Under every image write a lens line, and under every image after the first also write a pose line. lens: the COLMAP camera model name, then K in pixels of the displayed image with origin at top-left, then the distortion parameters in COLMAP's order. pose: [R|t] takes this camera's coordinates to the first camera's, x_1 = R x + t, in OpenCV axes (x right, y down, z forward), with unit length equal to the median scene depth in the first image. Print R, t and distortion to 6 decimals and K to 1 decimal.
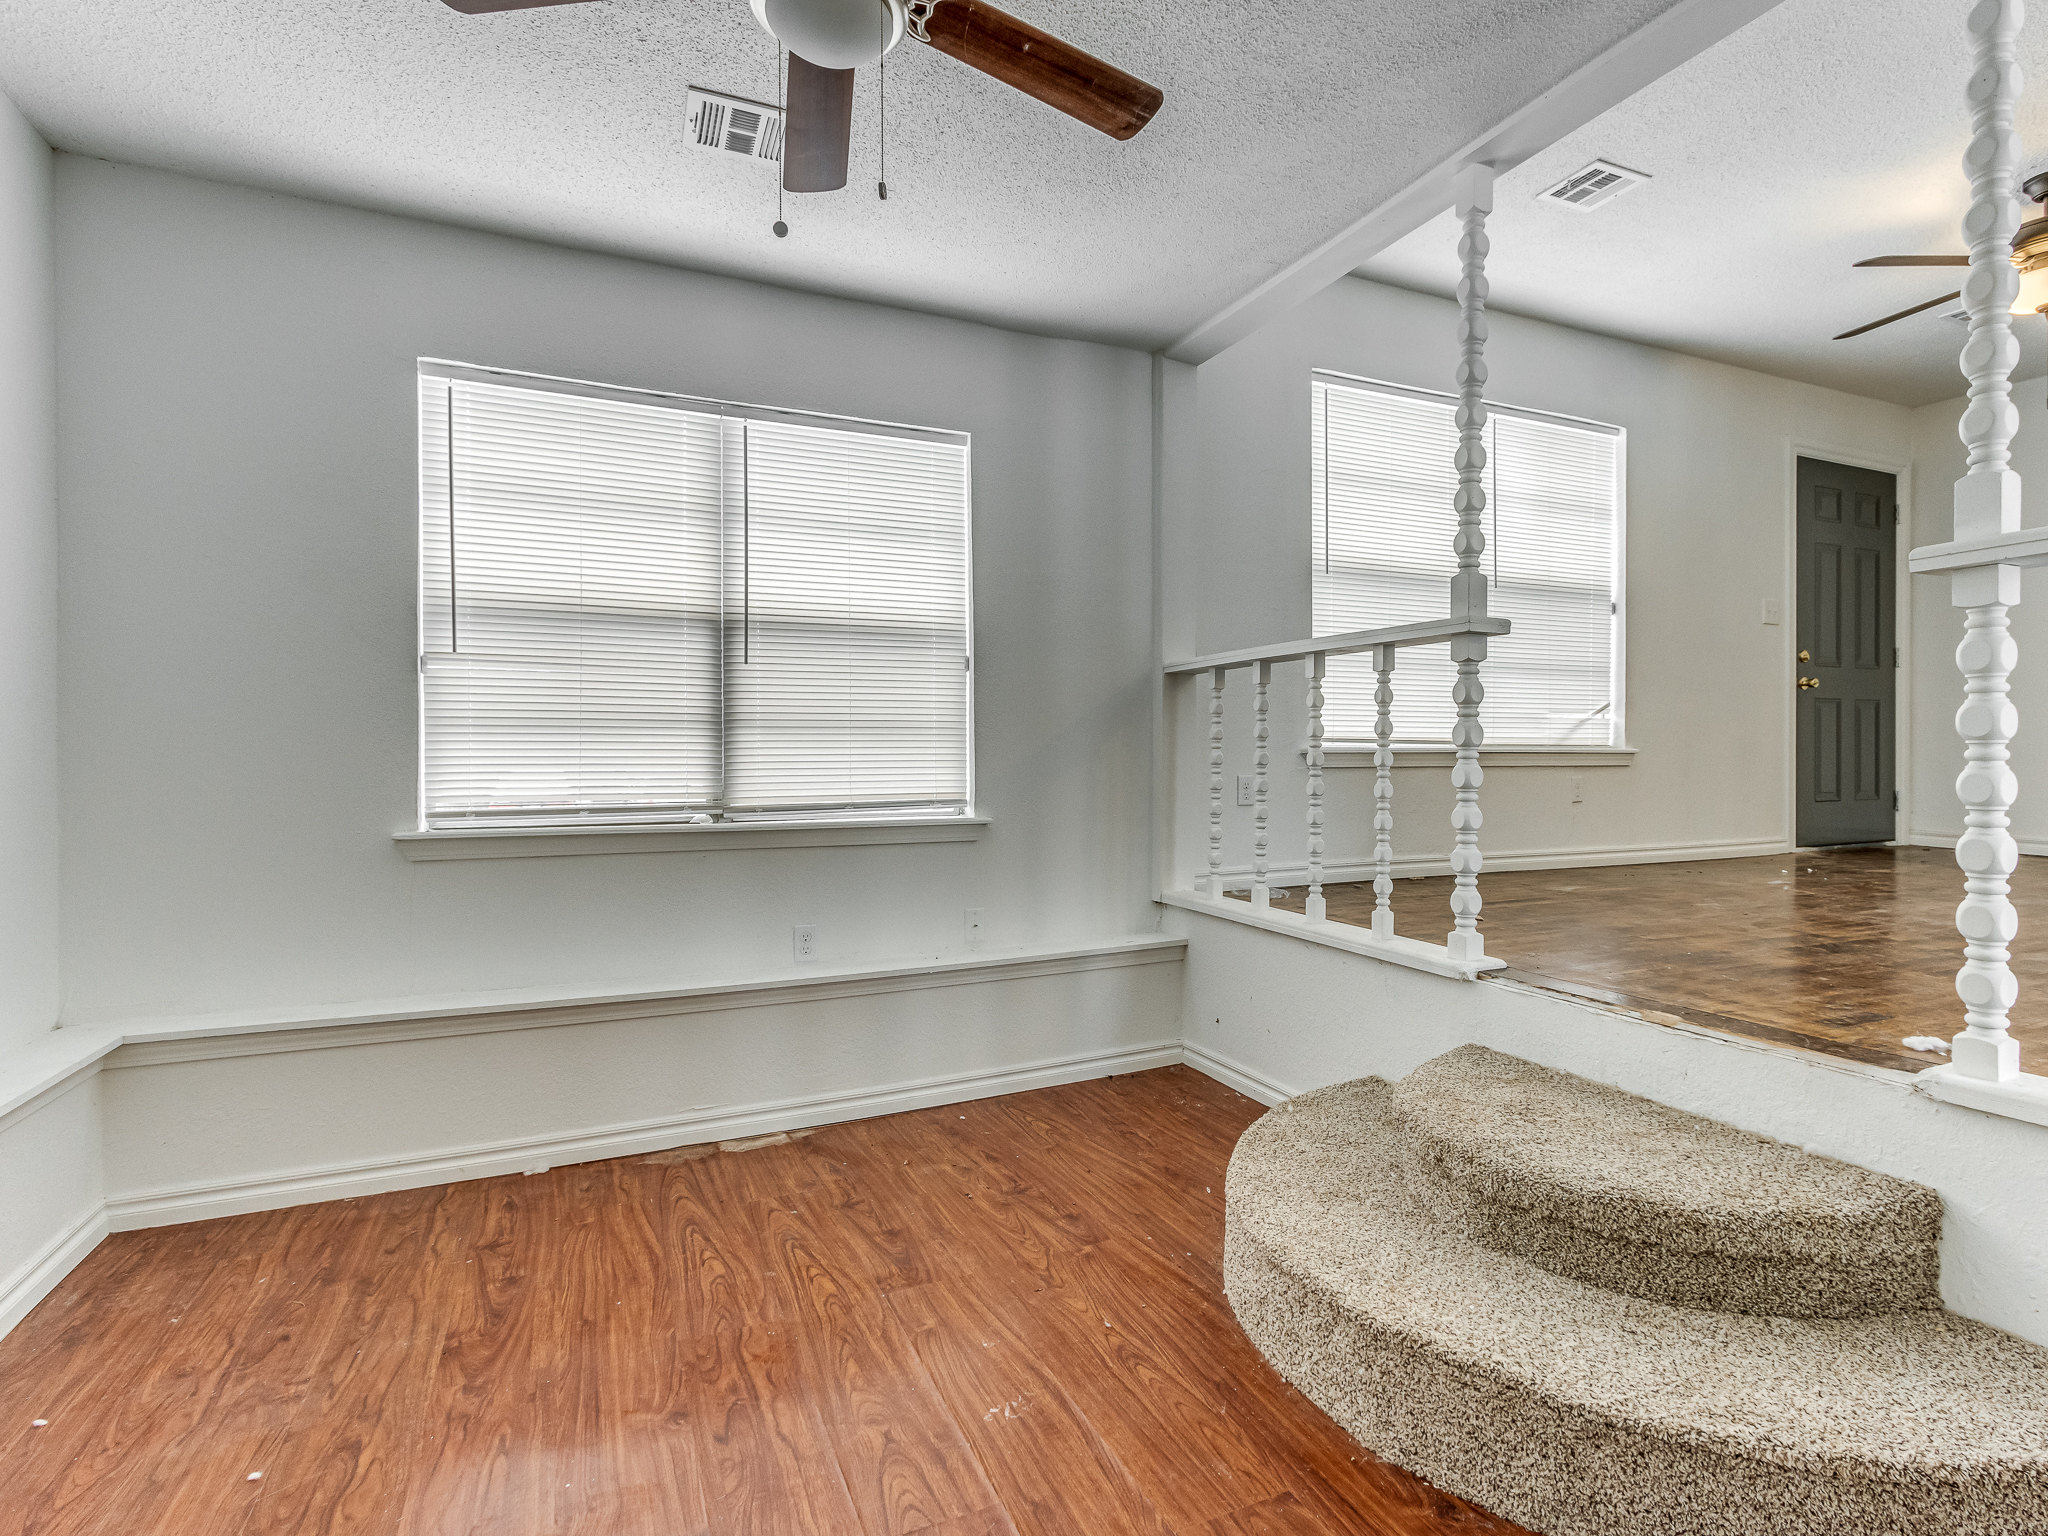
lens RADIAL K [[1047.5, 0, 1020.4], [0, 1047.5, 762.2], [0, 0, 1]] dist [-0.003636, 0.000455]
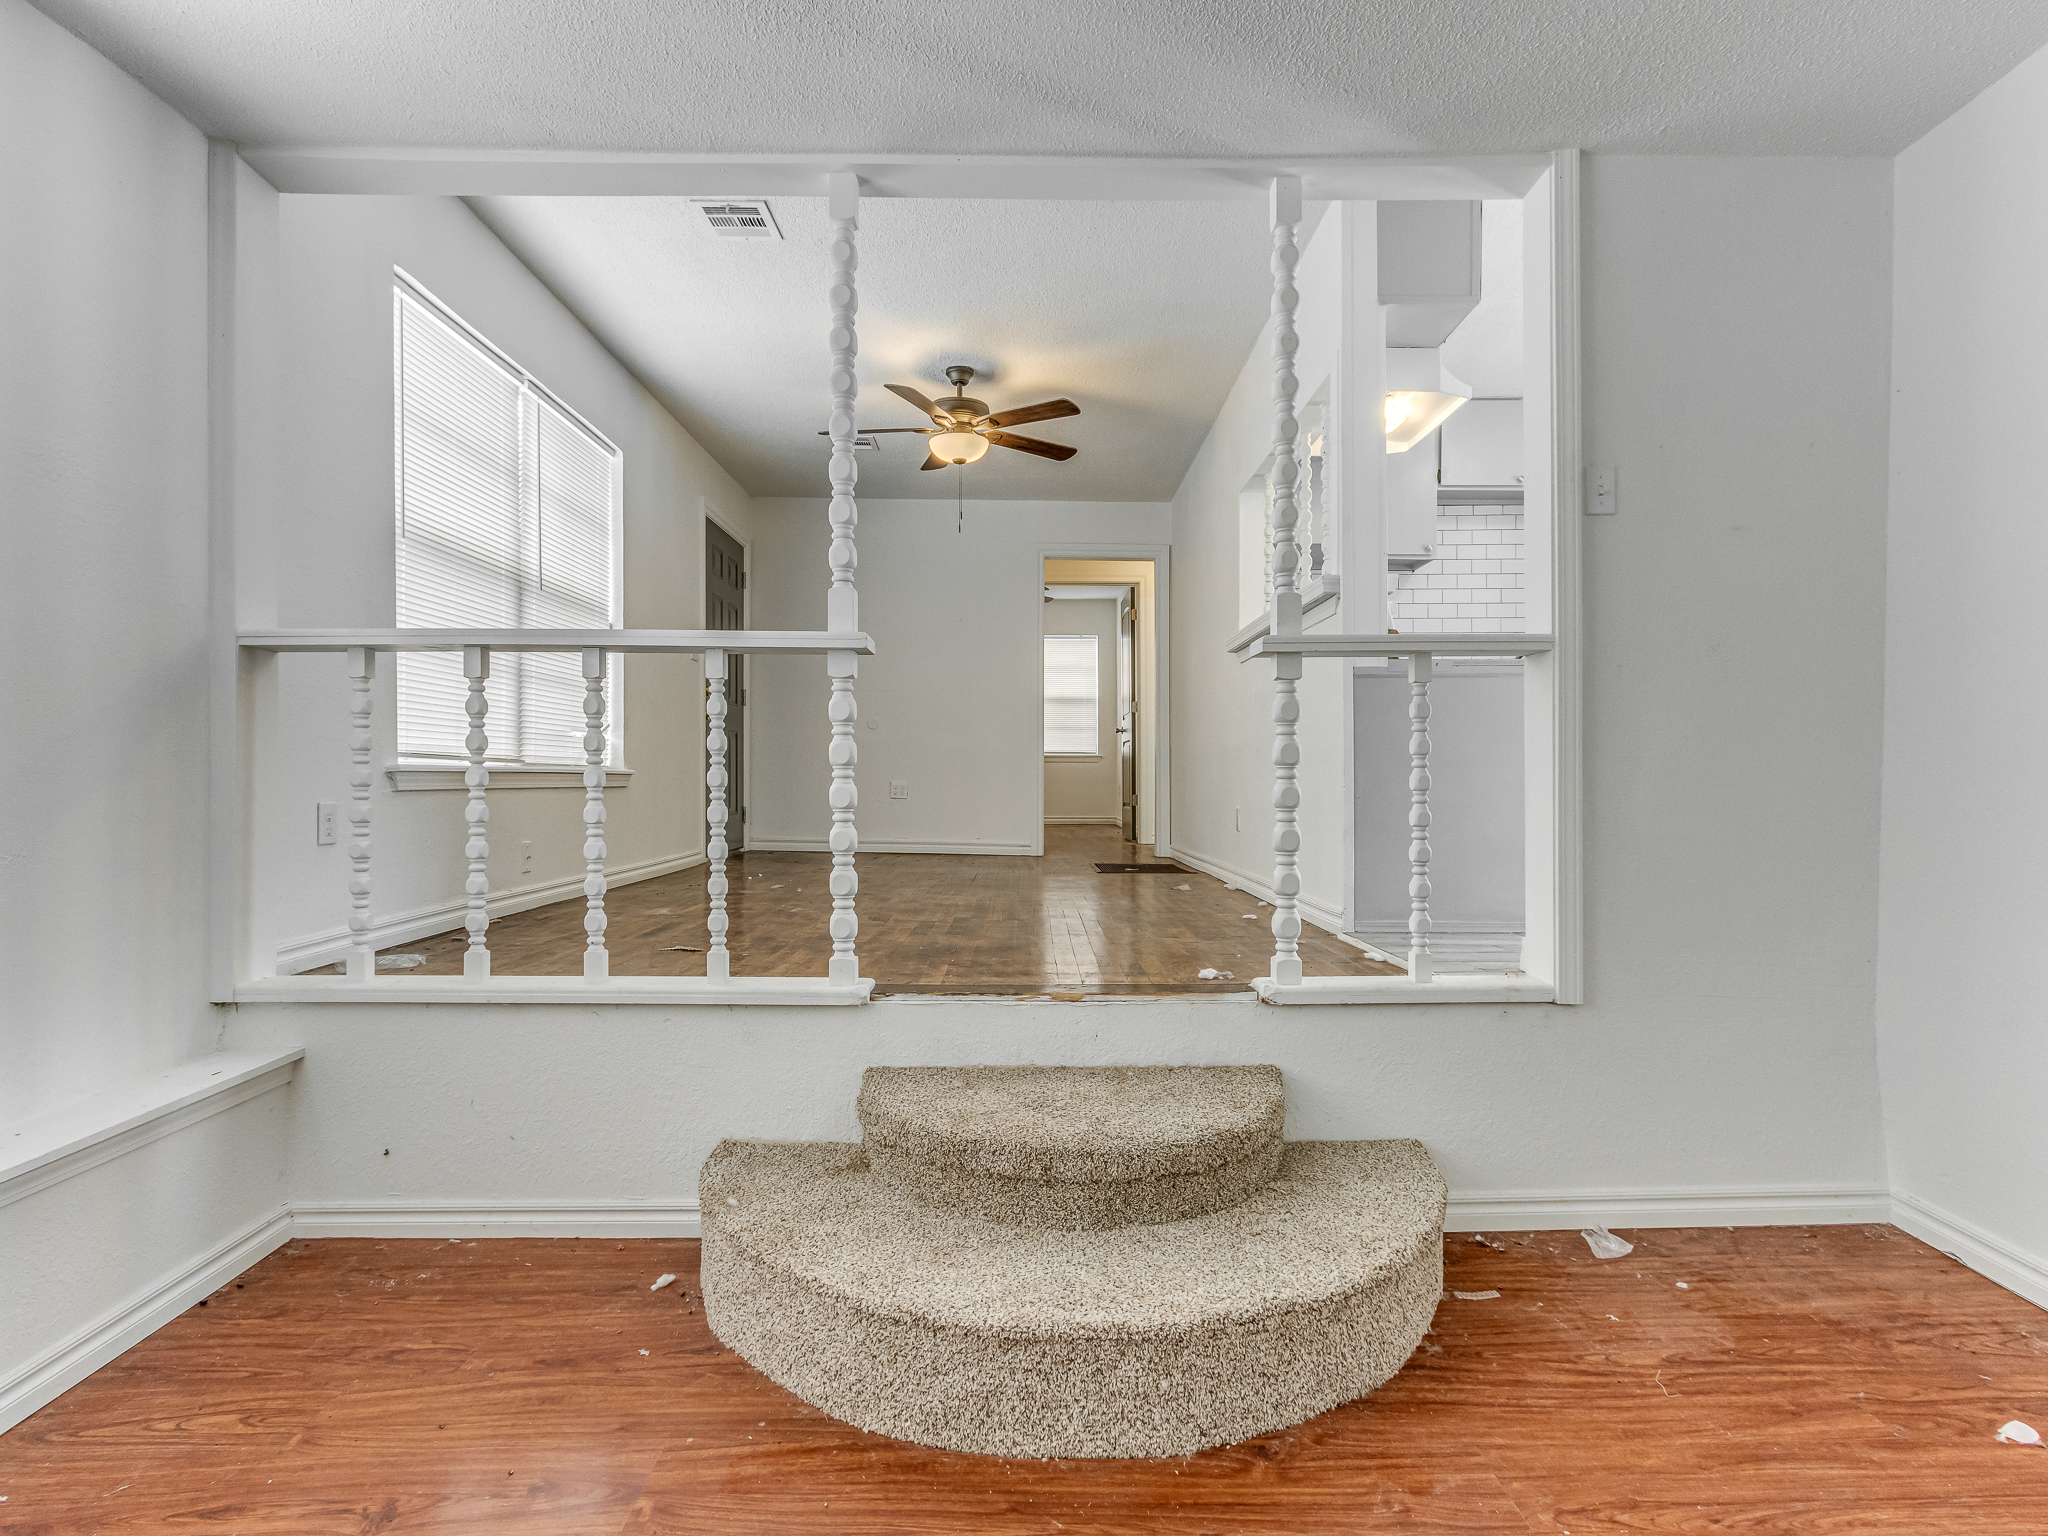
lens RADIAL K [[1082.7, 0, 1022.4], [0, 1082.7, 778.7], [0, 0, 1]] dist [0.005302, -0.003094]
pose [[0.390444, 0.002980, 0.920622, -0.316246], [0.002877, 0.999986, -0.004457, 0.001498], [-0.920622, 0.004389, 0.390430, 0.327117]]
